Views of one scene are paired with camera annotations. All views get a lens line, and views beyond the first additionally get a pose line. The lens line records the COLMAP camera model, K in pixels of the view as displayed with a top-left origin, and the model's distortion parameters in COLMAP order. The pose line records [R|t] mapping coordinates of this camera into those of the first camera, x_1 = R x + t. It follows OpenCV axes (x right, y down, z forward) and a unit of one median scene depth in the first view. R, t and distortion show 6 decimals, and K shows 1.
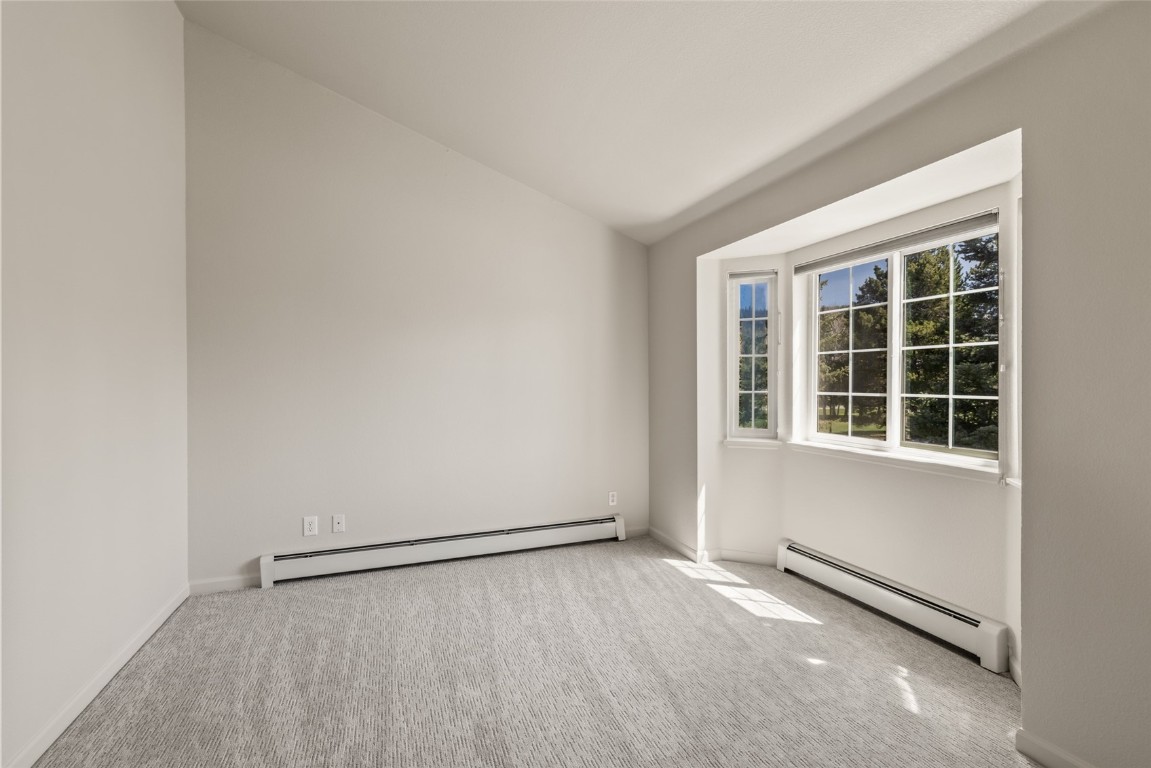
lens RADIAL K [[493.9, 0, 575.3], [0, 493.9, 384.4], [0, 0, 1]] dist [-0.003669, 0.001359]
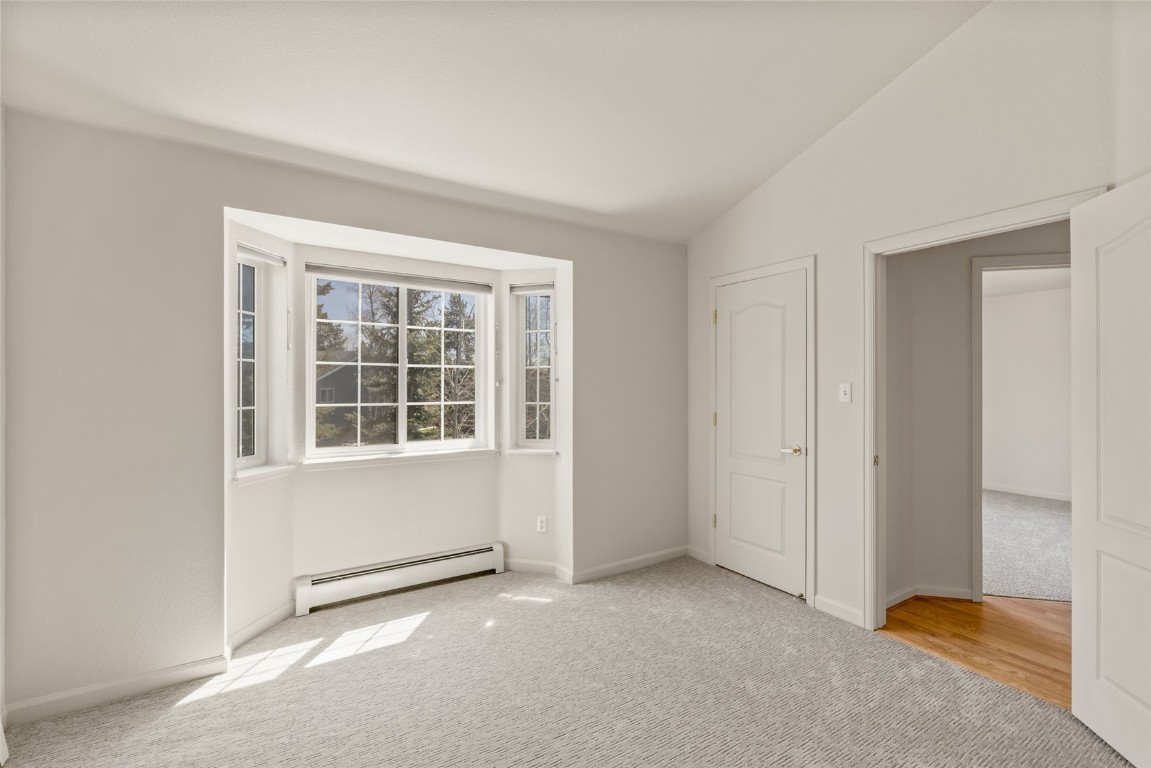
lens RADIAL K [[493.9, 0, 573.6], [0, 493.9, 384.6], [0, 0, 1]] dist [-0.003669, 0.001359]
pose [[-0.187626, 0.004740, 0.982229, -0.551470], [0.006755, 0.999971, -0.003535, -0.016046], [-0.982217, 0.005972, -0.187652, 0.754132]]
